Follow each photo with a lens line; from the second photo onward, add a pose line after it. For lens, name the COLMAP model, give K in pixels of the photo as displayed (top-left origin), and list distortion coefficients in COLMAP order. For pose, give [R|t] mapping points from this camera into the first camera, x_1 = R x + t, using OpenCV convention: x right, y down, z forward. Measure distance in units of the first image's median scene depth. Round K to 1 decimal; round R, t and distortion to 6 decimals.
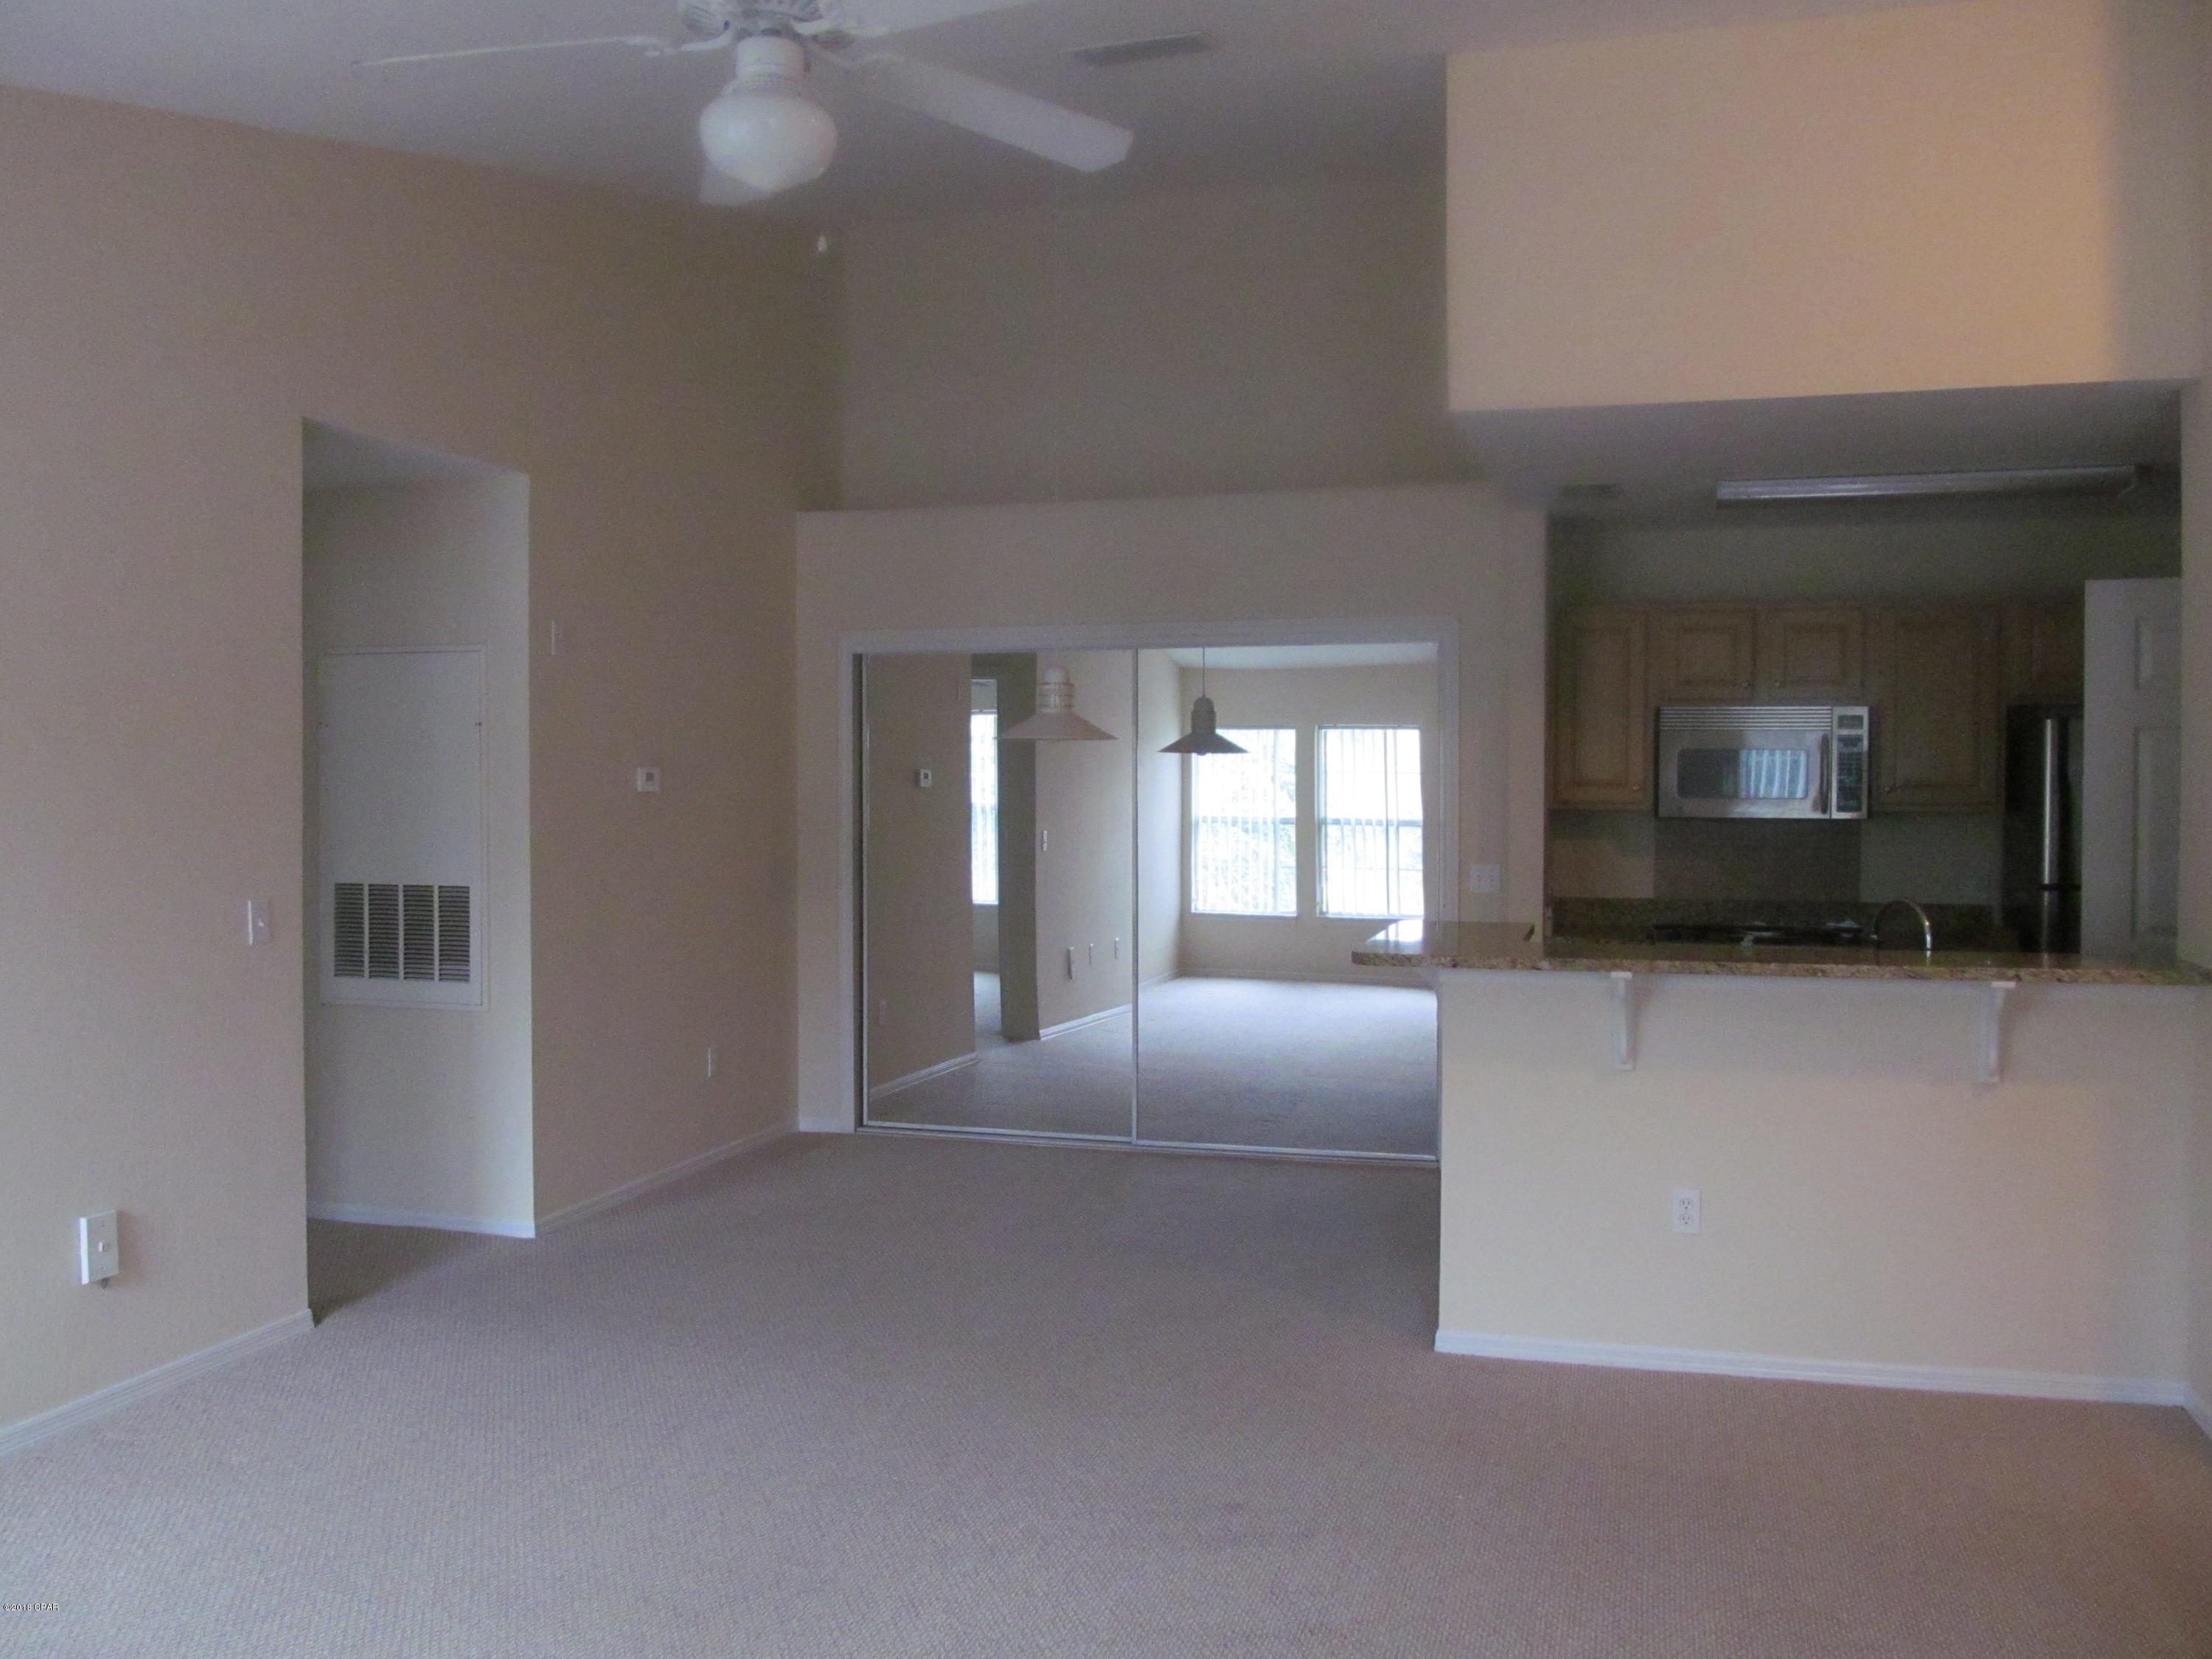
lens RADIAL K [[1804.4, 0, 1106.0], [0, 1804.4, 829.5], [0, 0, 1]] dist [-0.051270, 0.002889]
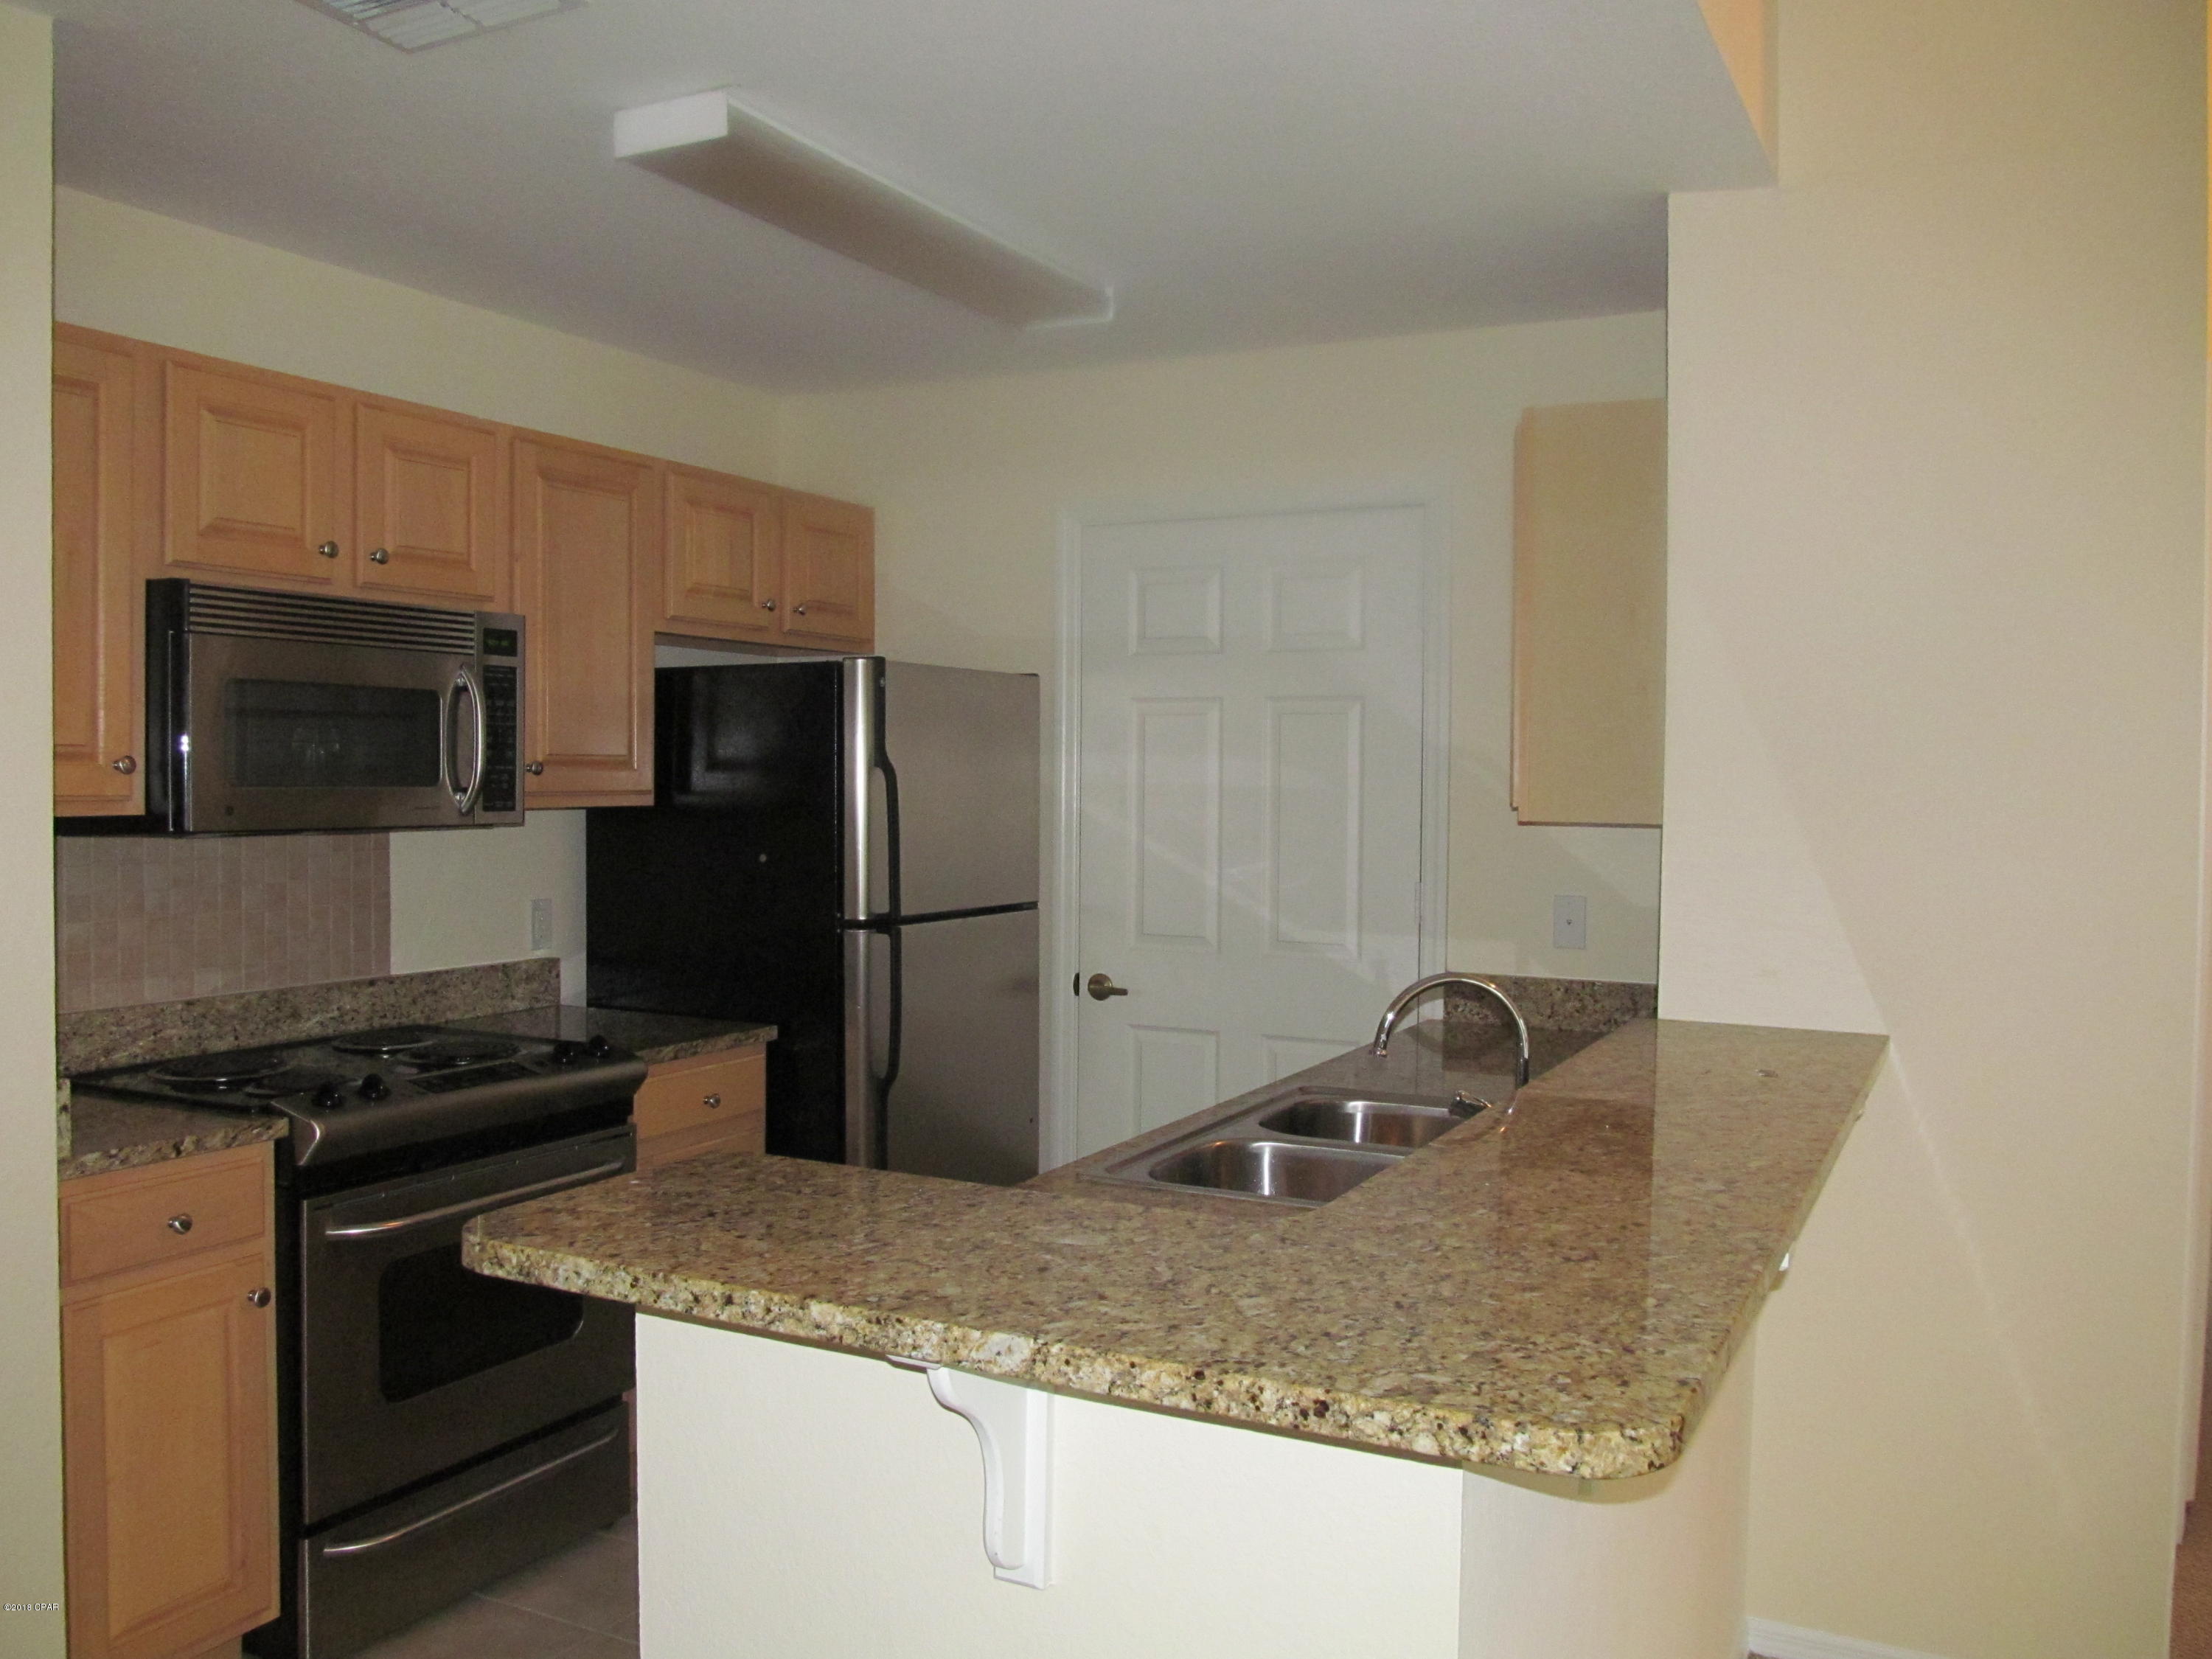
lens RADIAL K [[1804.4, 0, 1106.0], [0, 1804.4, 829.5], [0, 0, 1]] dist [-0.051270, 0.002889]
pose [[0.162421, -0.030519, 0.986250, -0.082749], [0.012322, 0.999506, 0.028900, -0.017774], [-0.986645, 0.007459, 0.162716, 0.730224]]
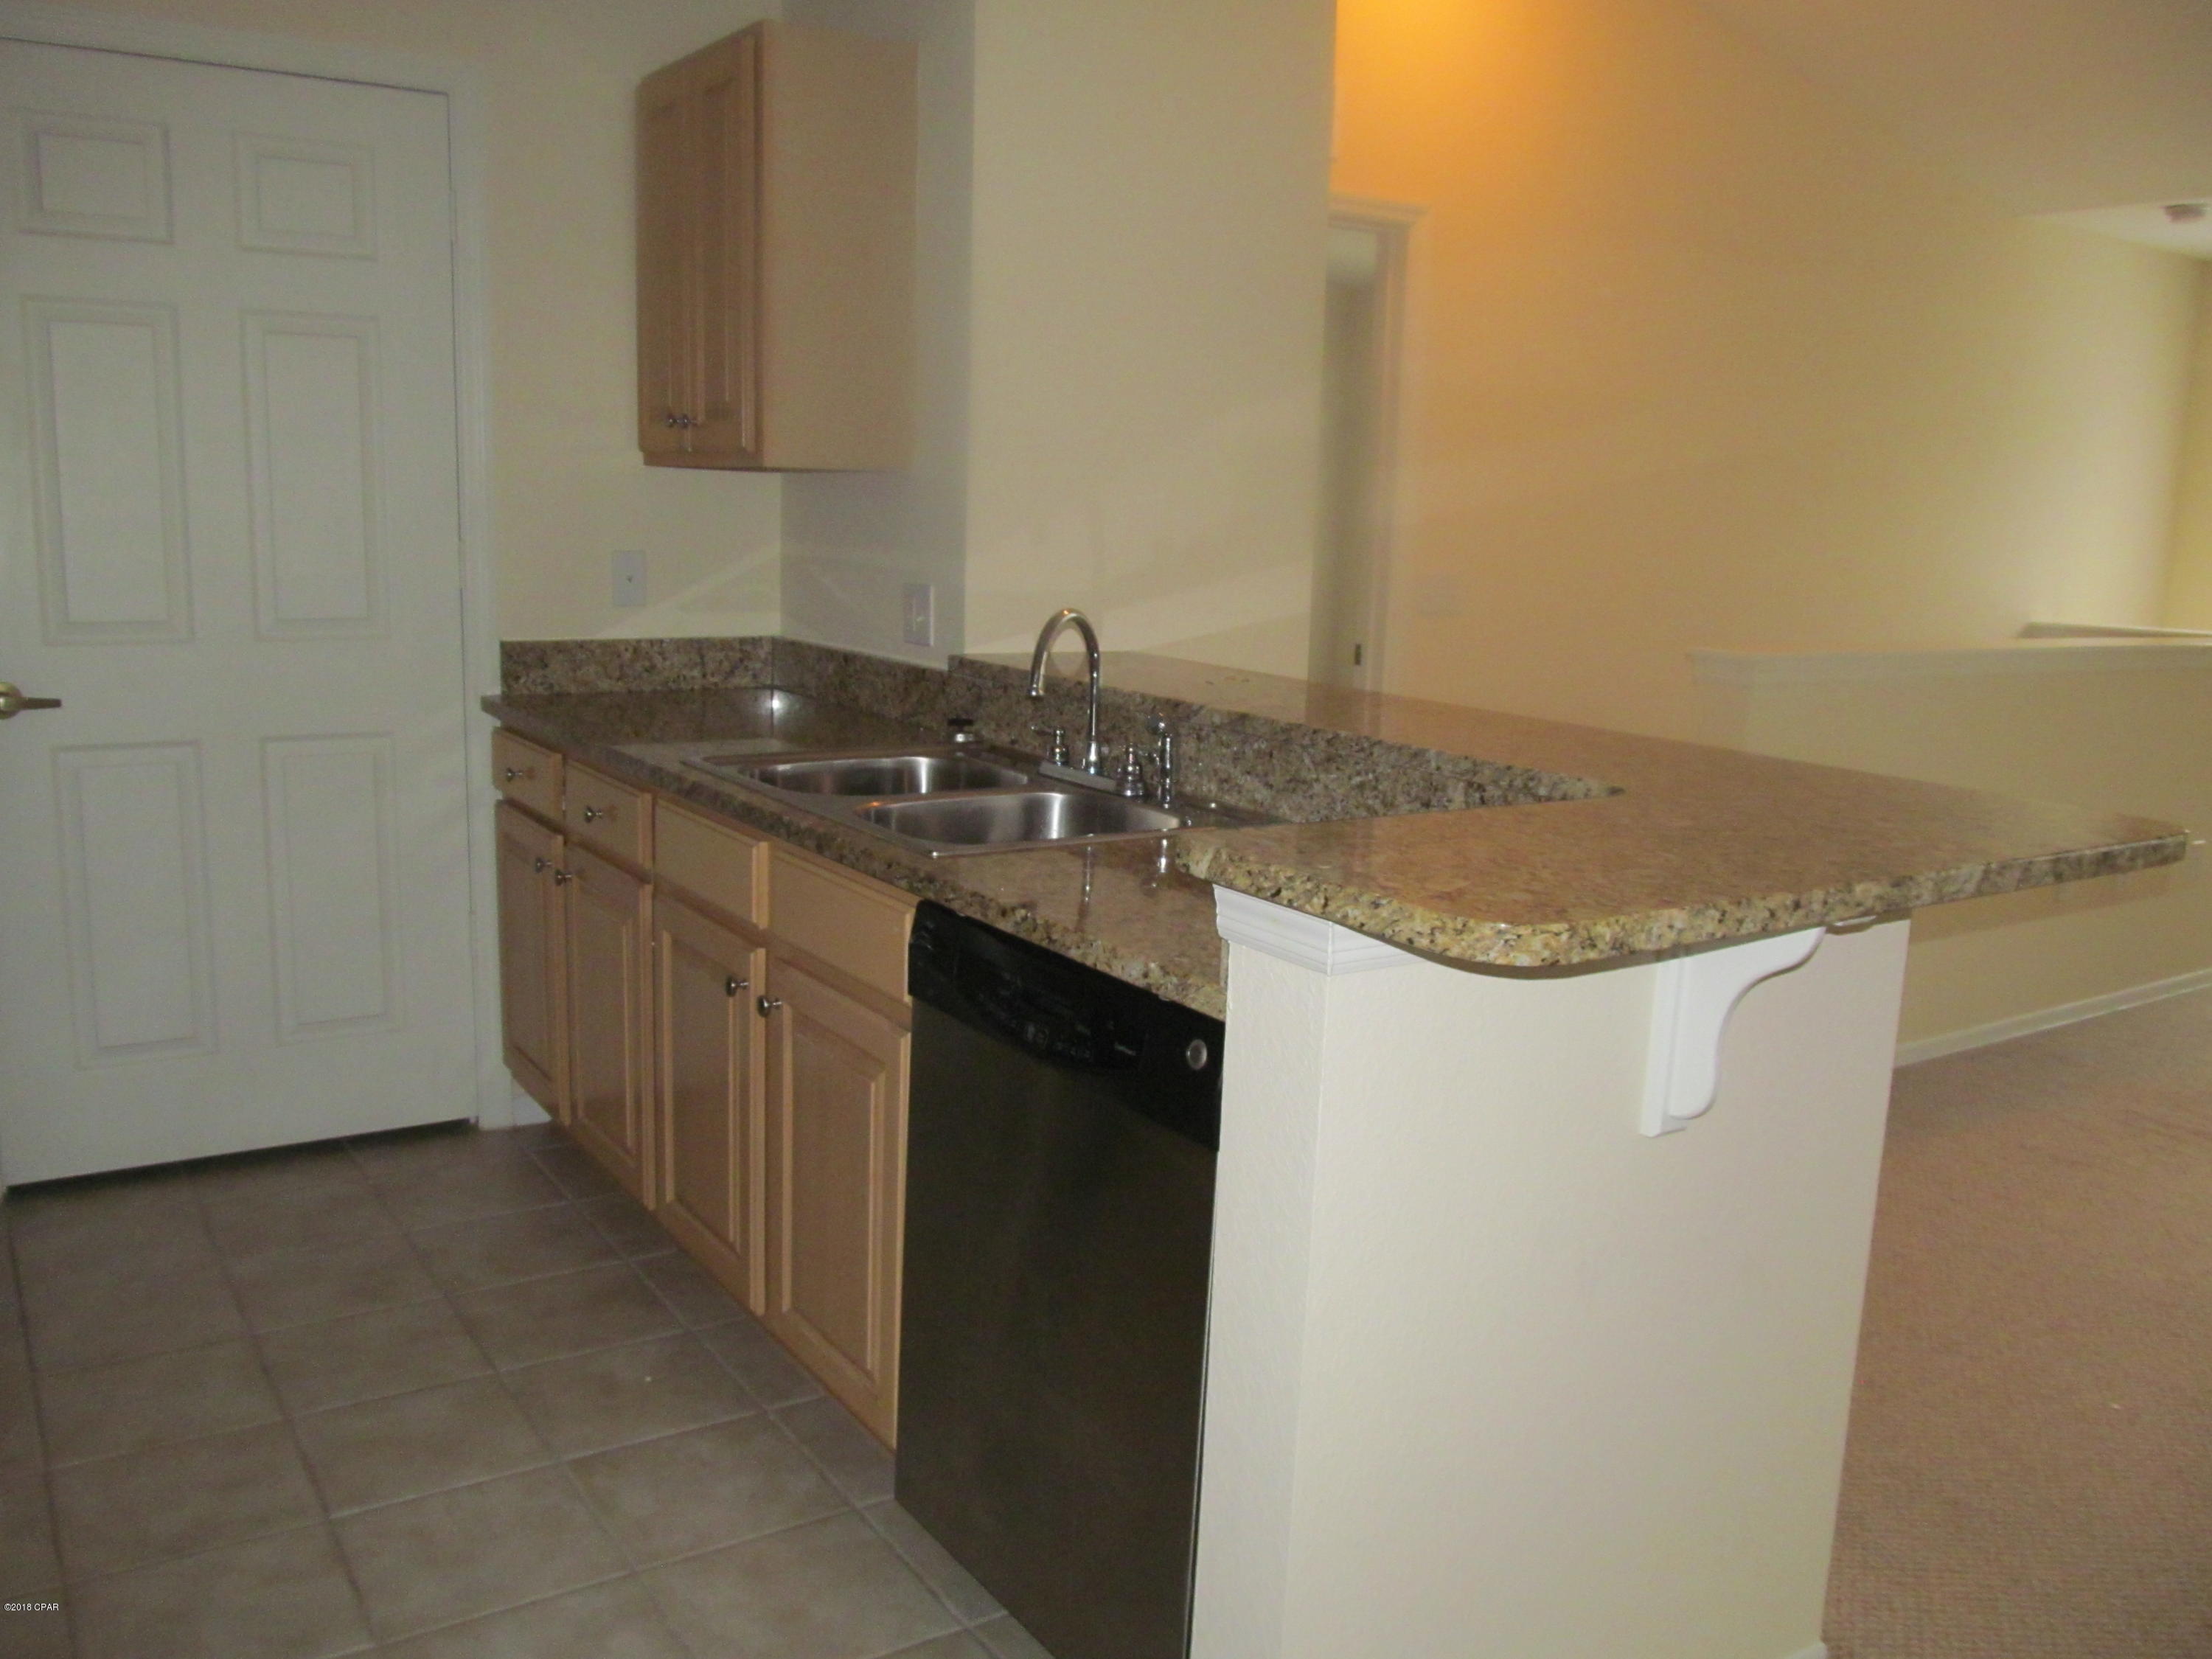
lens RADIAL K [[1804.4, 0, 1106.0], [0, 1804.4, 829.5], [0, 0, 1]] dist [-0.051270, 0.002889]
pose [[-0.782243, -0.139662, 0.607117, 0.057468], [-0.020963, 0.979895, 0.198408, -0.005815], [-0.622621, 0.142476, -0.769444, 1.032515]]
